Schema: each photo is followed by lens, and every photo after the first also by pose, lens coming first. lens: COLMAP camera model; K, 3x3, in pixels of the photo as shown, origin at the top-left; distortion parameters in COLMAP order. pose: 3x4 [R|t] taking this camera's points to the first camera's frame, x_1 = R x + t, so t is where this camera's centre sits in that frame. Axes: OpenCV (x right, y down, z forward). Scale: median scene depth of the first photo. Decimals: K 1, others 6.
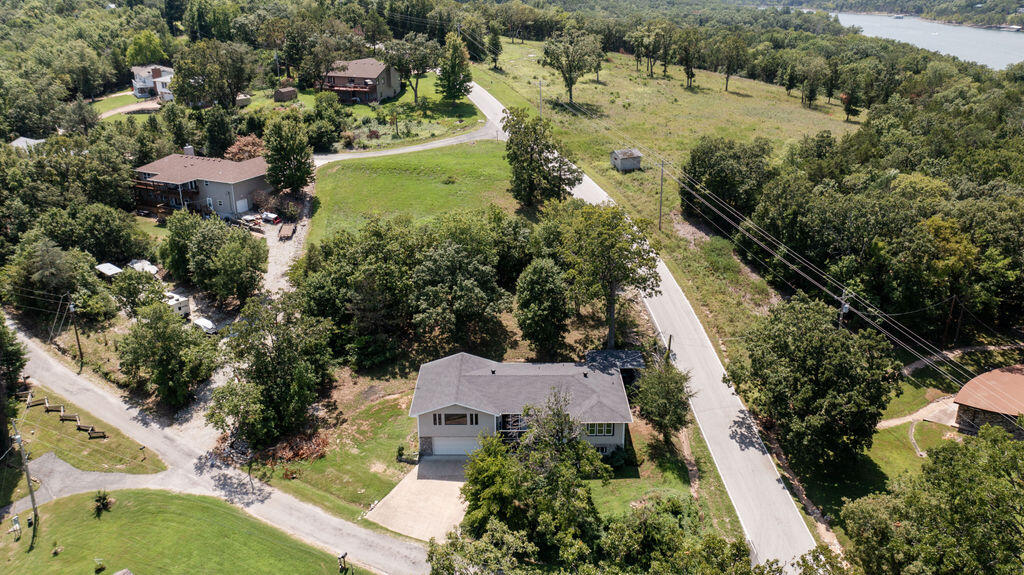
lens RADIAL K [[815.9, 0, 509.8], [0, 815.9, 288.6], [0, 0, 1]] dist [-0.000157, 0.005371]
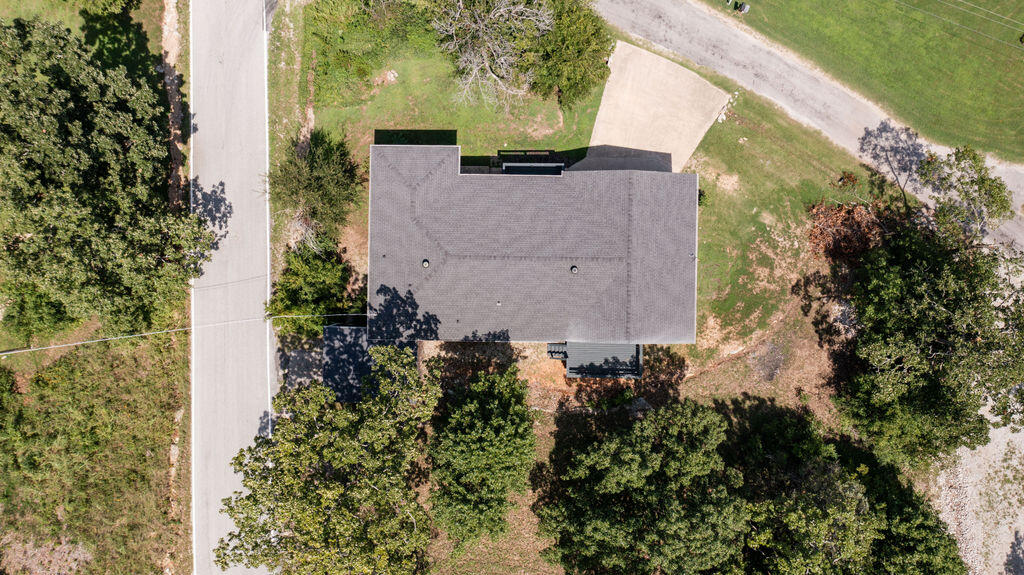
lens RADIAL K [[815.9, 0, 514.9], [0, 815.9, 280.5], [0, 0, 1]] dist [-0.000157, 0.005371]
pose [[-0.999610, -0.012048, 0.025189, 0.008254], [0.027856, -0.368090, 0.929373, -0.435991], [-0.001926, 0.929712, 0.368283, 0.715523]]
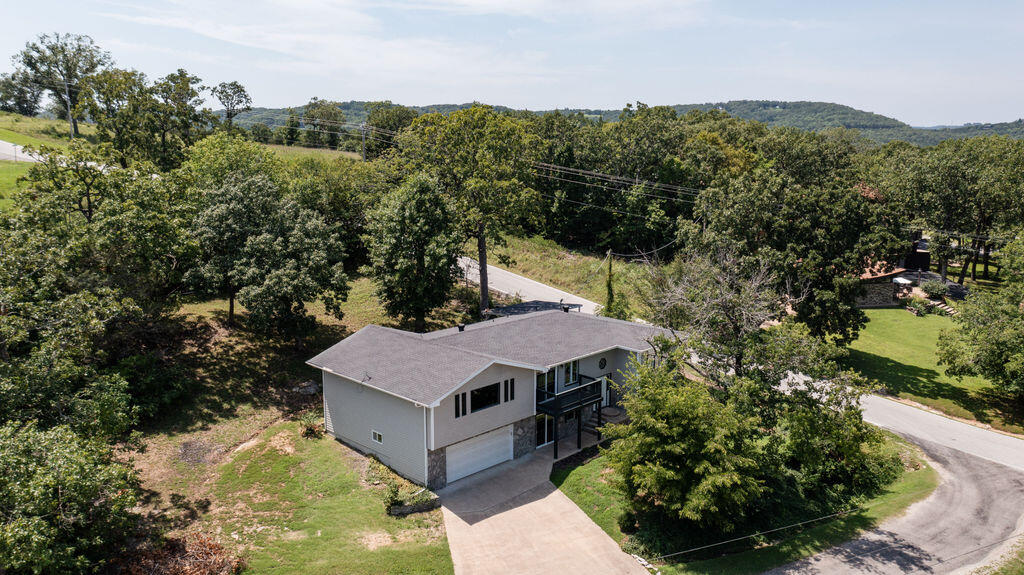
lens RADIAL K [[815.9, 0, 512.6], [0, 815.9, 292.1], [0, 0, 1]] dist [-0.000157, 0.005371]
pose [[0.693467, -0.124226, 0.709699, -0.374726], [0.249914, 0.965342, -0.075224, 0.119511], [-0.675757, 0.229529, 0.700478, 0.511249]]
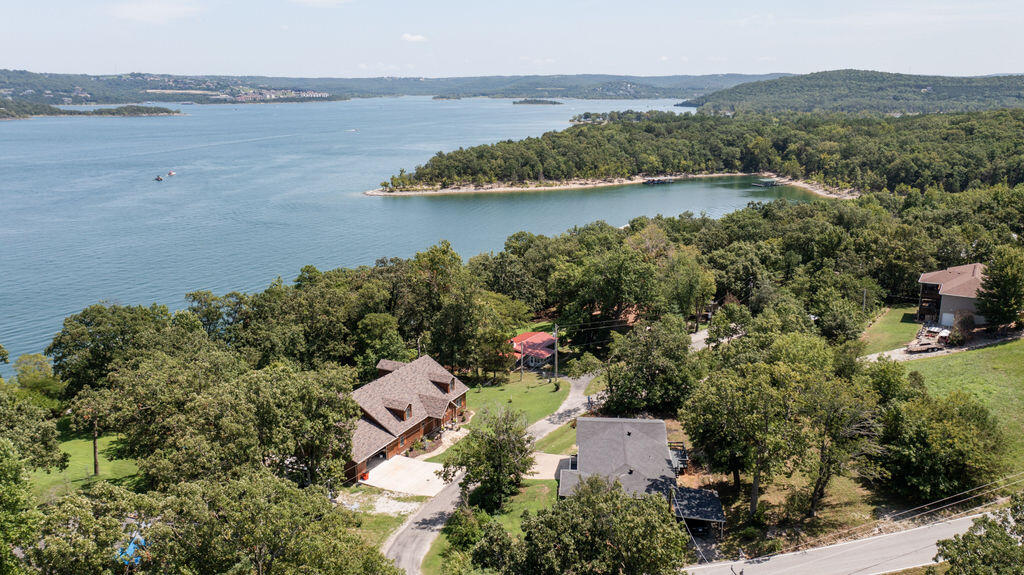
lens RADIAL K [[815.9, 0, 513.9], [0, 815.9, 283.2], [0, 0, 1]] dist [-0.000157, 0.005371]
pose [[-0.093642, 0.237899, -0.966765, 0.992908], [-0.345715, 0.902841, 0.255656, -0.310147], [0.933655, 0.358165, -0.002299, 0.707166]]
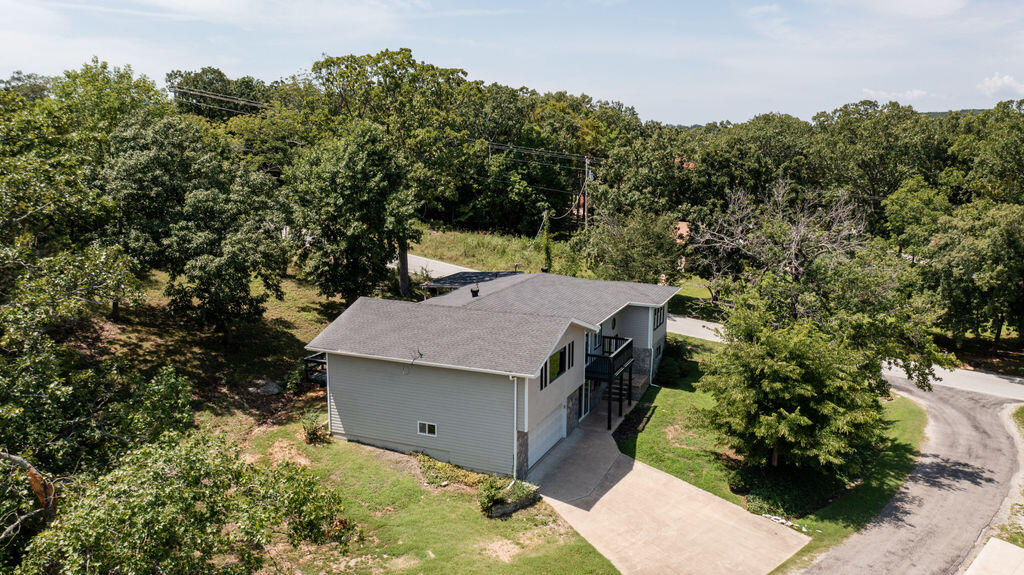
lens RADIAL K [[815.9, 0, 518.5], [0, 815.9, 280.7], [0, 0, 1]] dist [-0.000157, 0.005371]
pose [[0.376949, -0.146334, 0.914602, -0.425615], [0.323809, 0.945953, 0.017894, 0.086722], [-0.867789, 0.289411, 0.403960, 0.709846]]
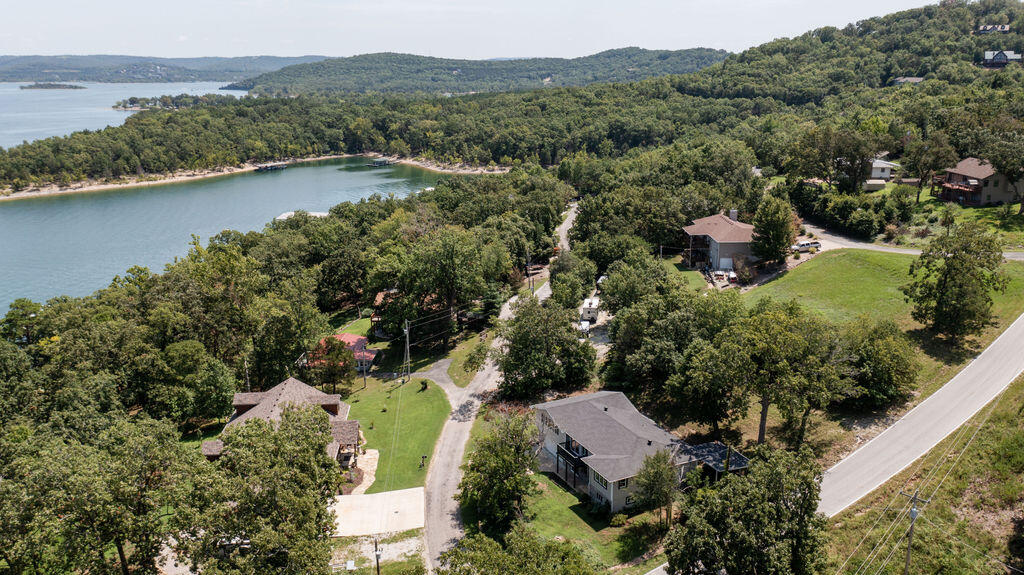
lens RADIAL K [[815.9, 0, 513.4], [0, 815.9, 289.2], [0, 0, 1]] dist [-0.000157, 0.005371]
pose [[0.439818, 0.238539, -0.865828, 0.829043], [-0.314317, 0.943993, 0.100409, -0.127310], [0.841288, 0.227983, 0.490162, 0.246158]]
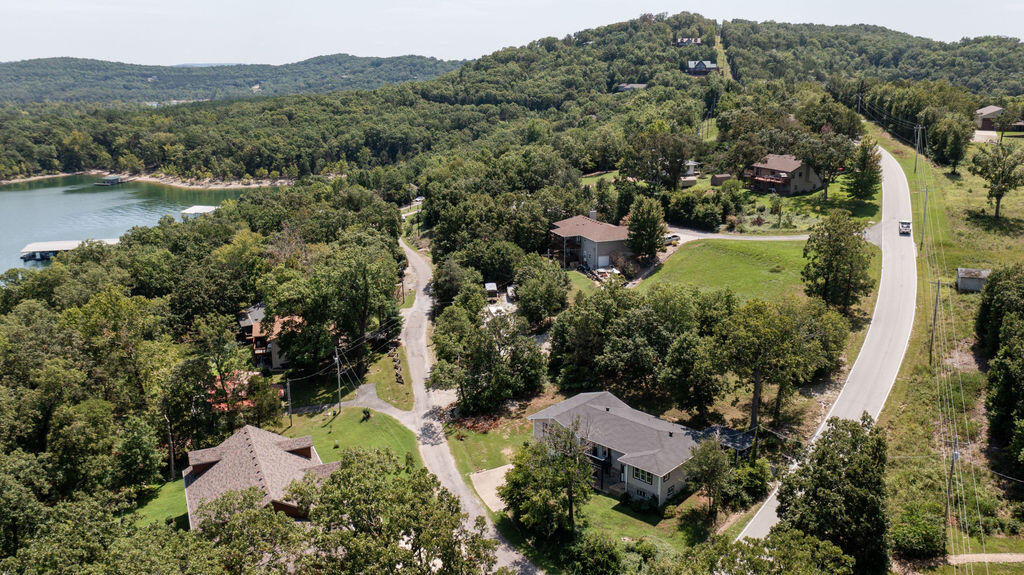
lens RADIAL K [[815.9, 0, 515.4], [0, 815.9, 289.2], [0, 0, 1]] dist [-0.000157, 0.005371]
pose [[0.726302, 0.178454, -0.663807, 0.602660], [-0.242035, 0.970259, -0.003983, -0.031093], [0.643354, 0.163557, 0.747893, -0.026686]]
